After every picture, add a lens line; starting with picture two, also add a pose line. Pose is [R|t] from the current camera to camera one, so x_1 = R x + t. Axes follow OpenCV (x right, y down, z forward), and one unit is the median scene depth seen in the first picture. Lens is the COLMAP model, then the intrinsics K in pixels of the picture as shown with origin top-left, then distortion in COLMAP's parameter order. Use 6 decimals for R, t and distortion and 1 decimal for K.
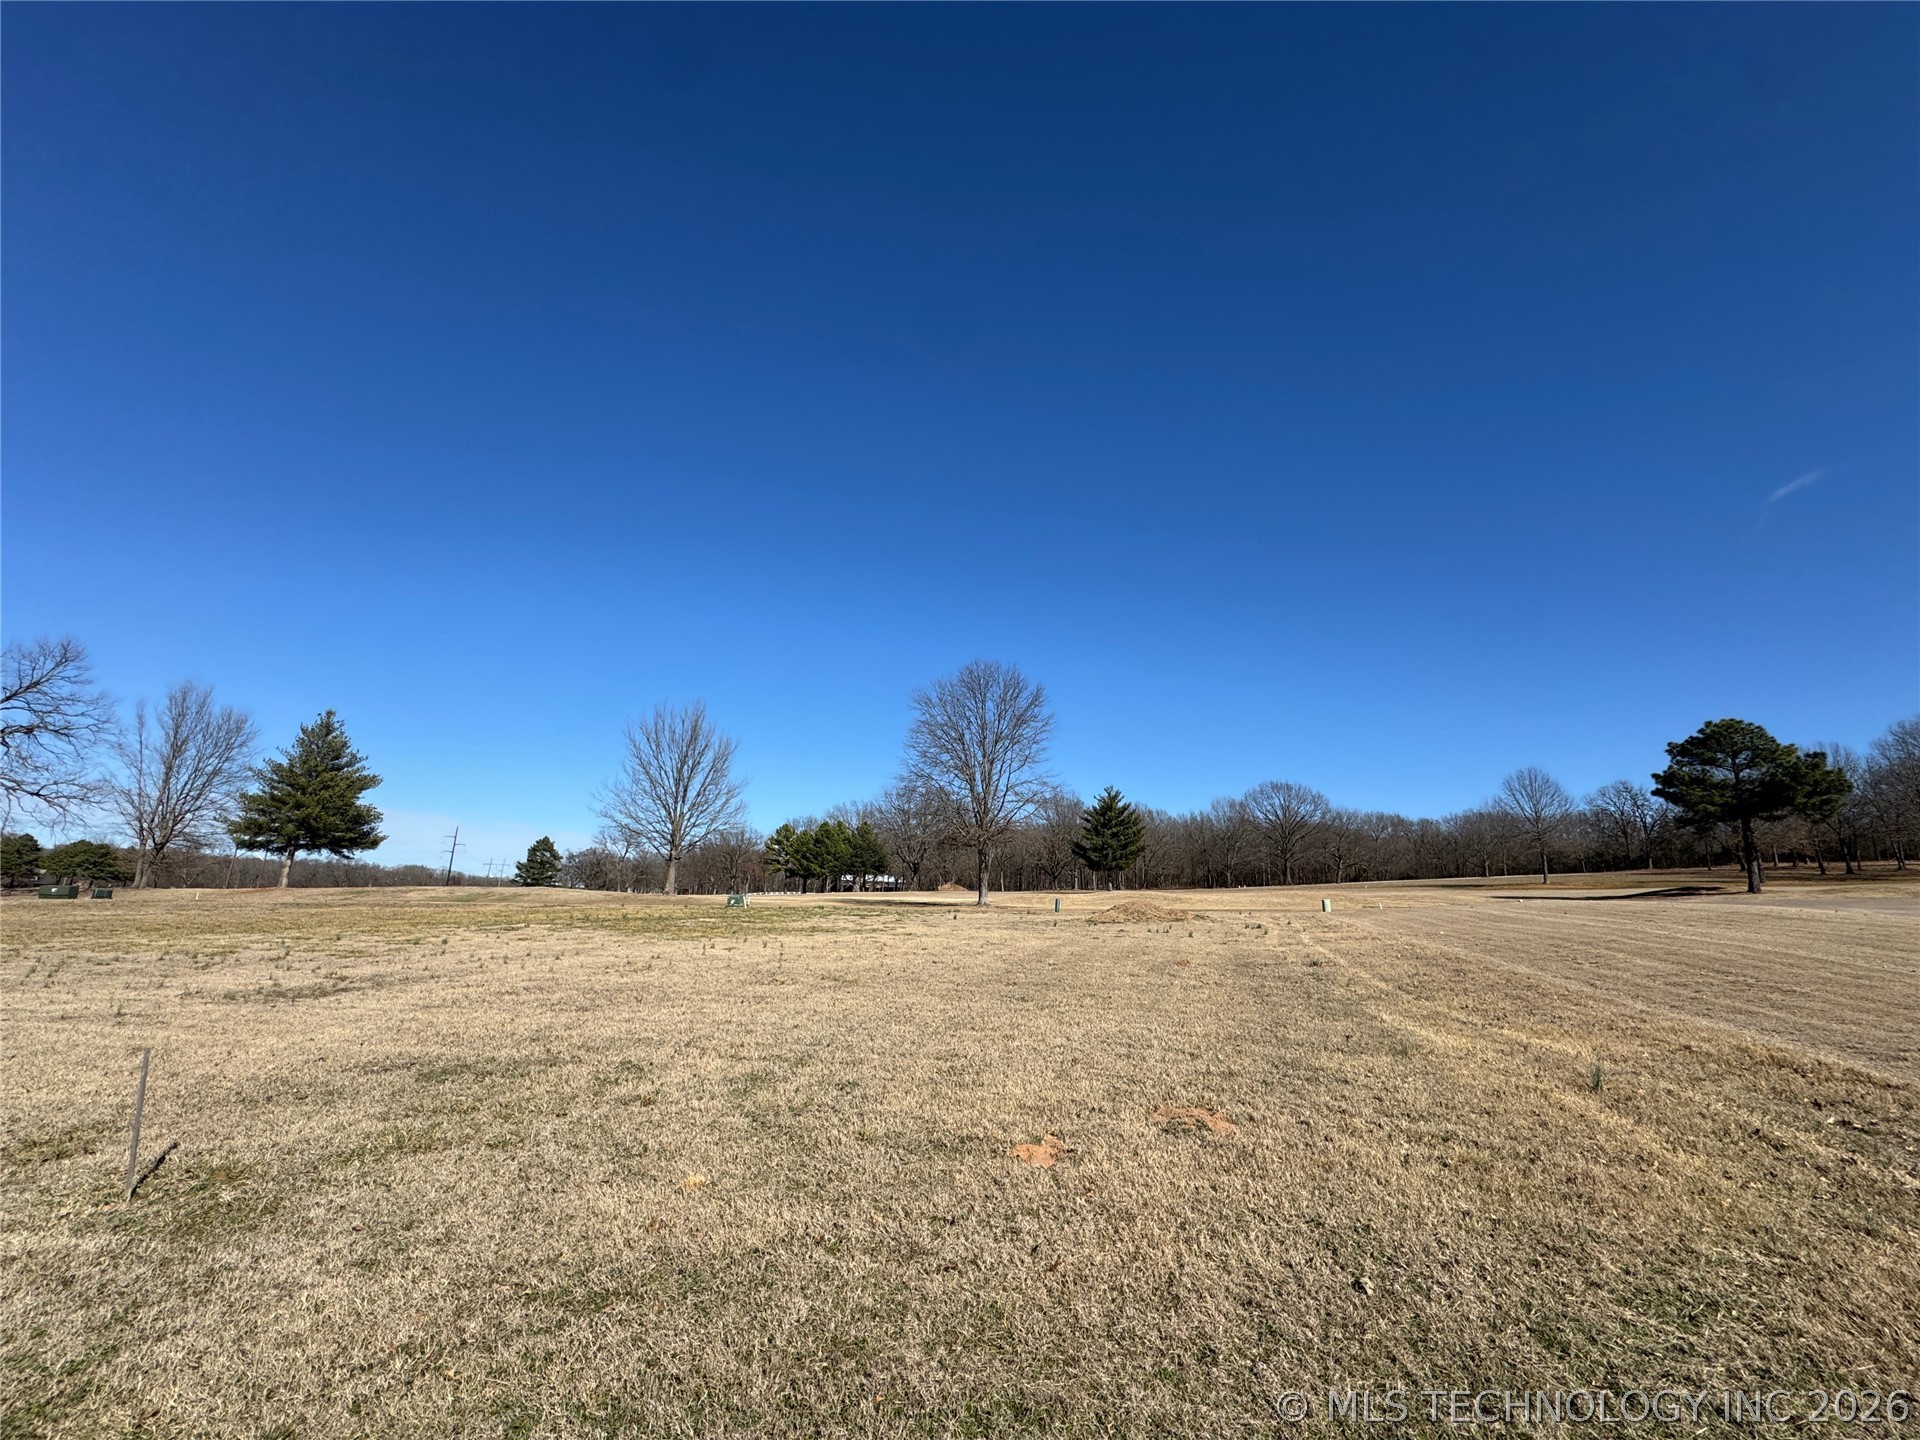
lens RADIAL K [[768.0, 0, 963.7], [0, 768.0, 714.3], [0, 0, 1]] dist [-0.004171, 0.000270]
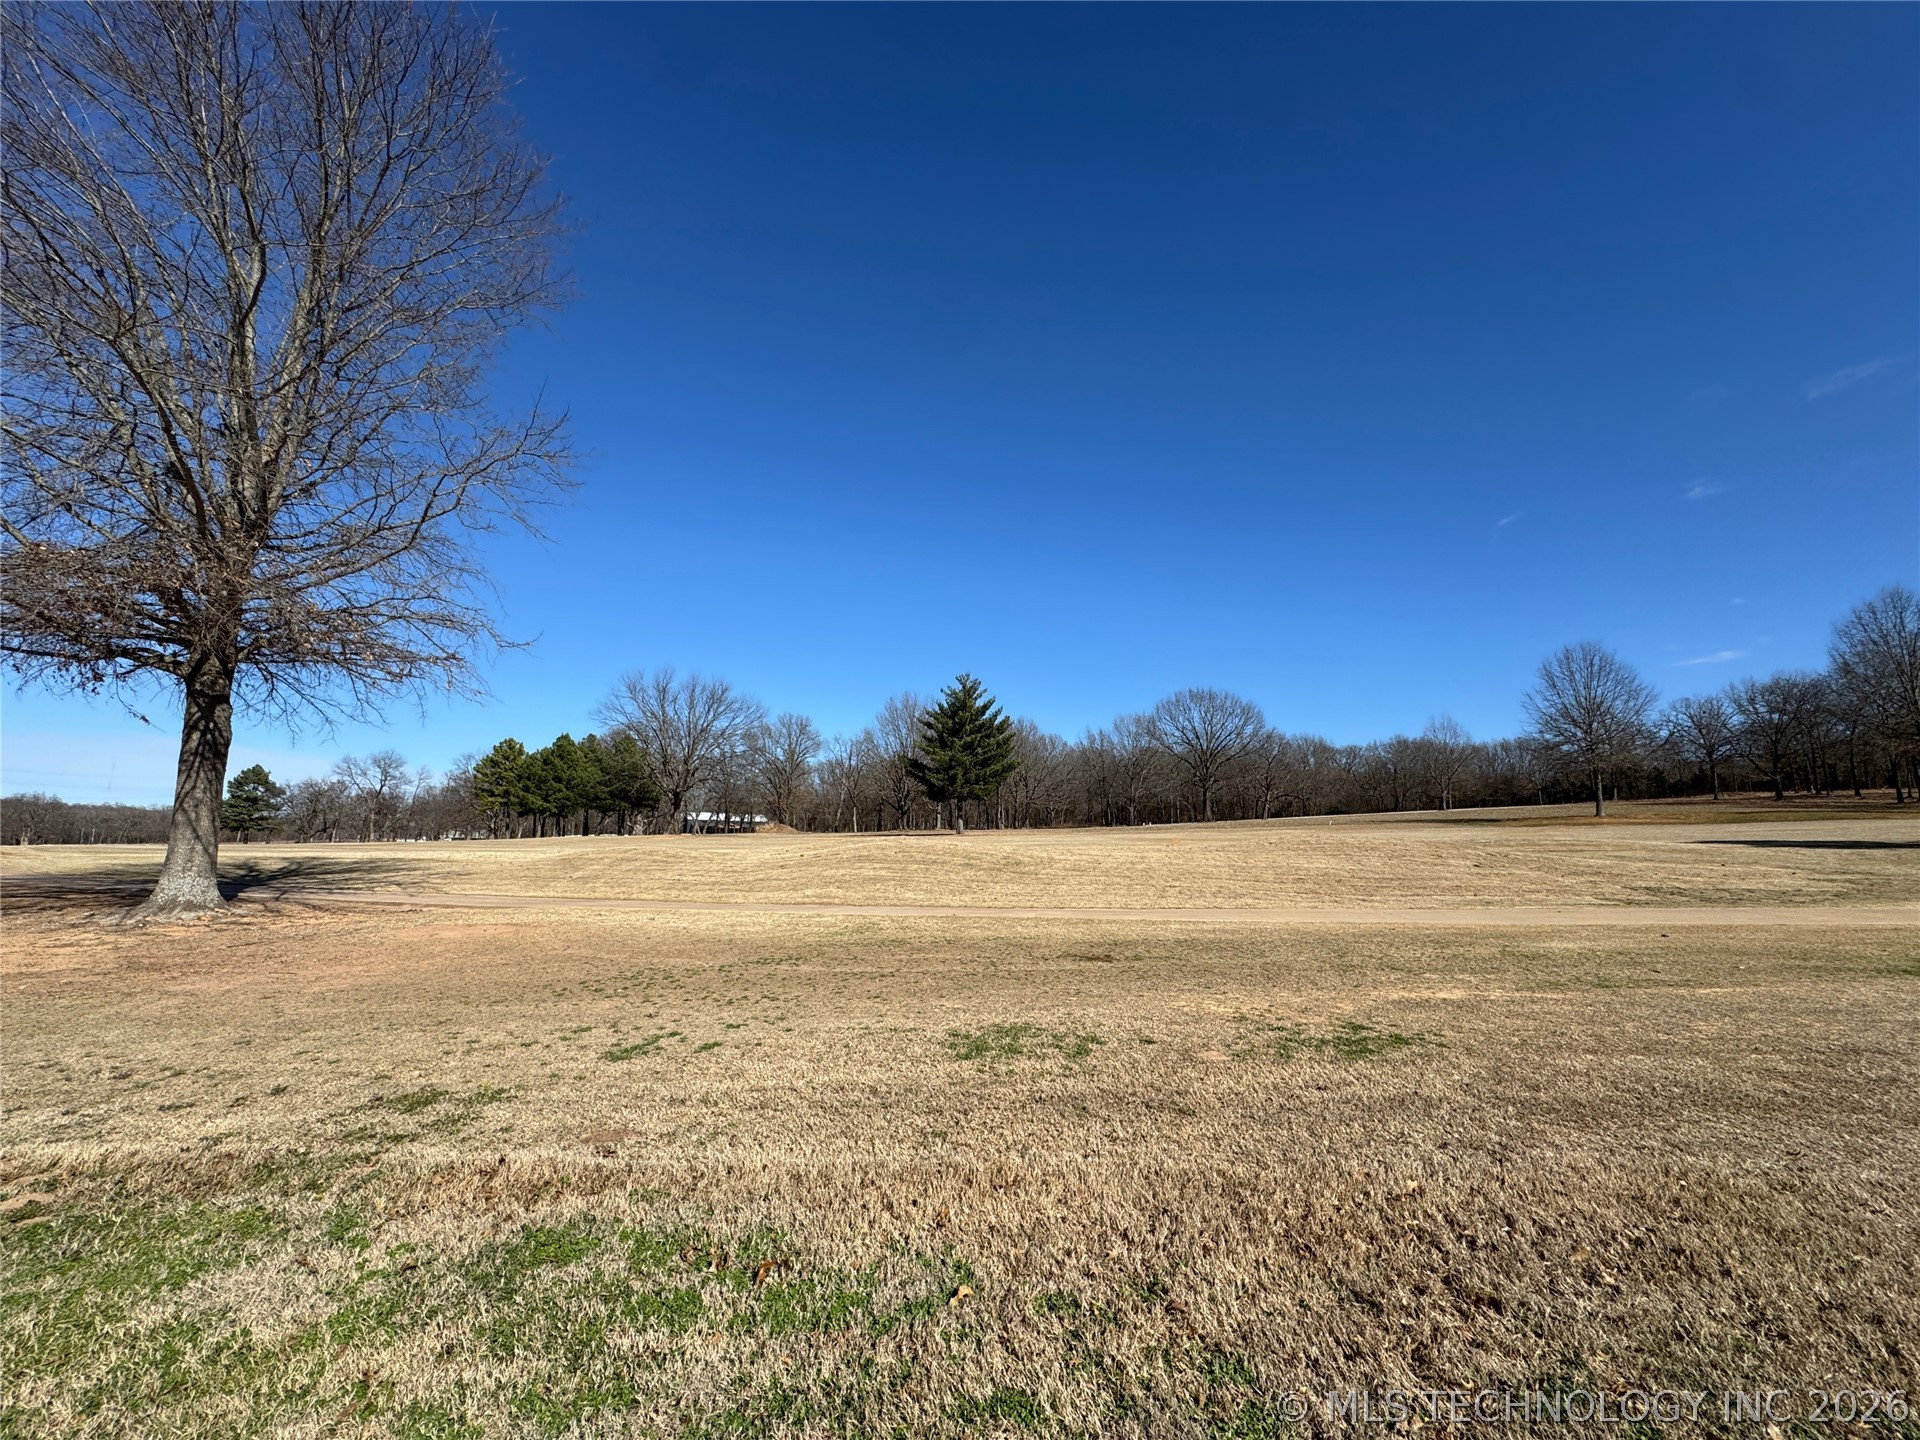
lens RADIAL K [[768.0, 0, 956.0], [0, 768.0, 720.2], [0, 0, 1]] dist [-0.004171, 0.000270]
pose [[0.993969, 0.007973, 0.109367, 0.110798], [-0.017088, 0.996431, 0.082661, 0.078670], [-0.108318, -0.084031, 0.990558, 0.346353]]
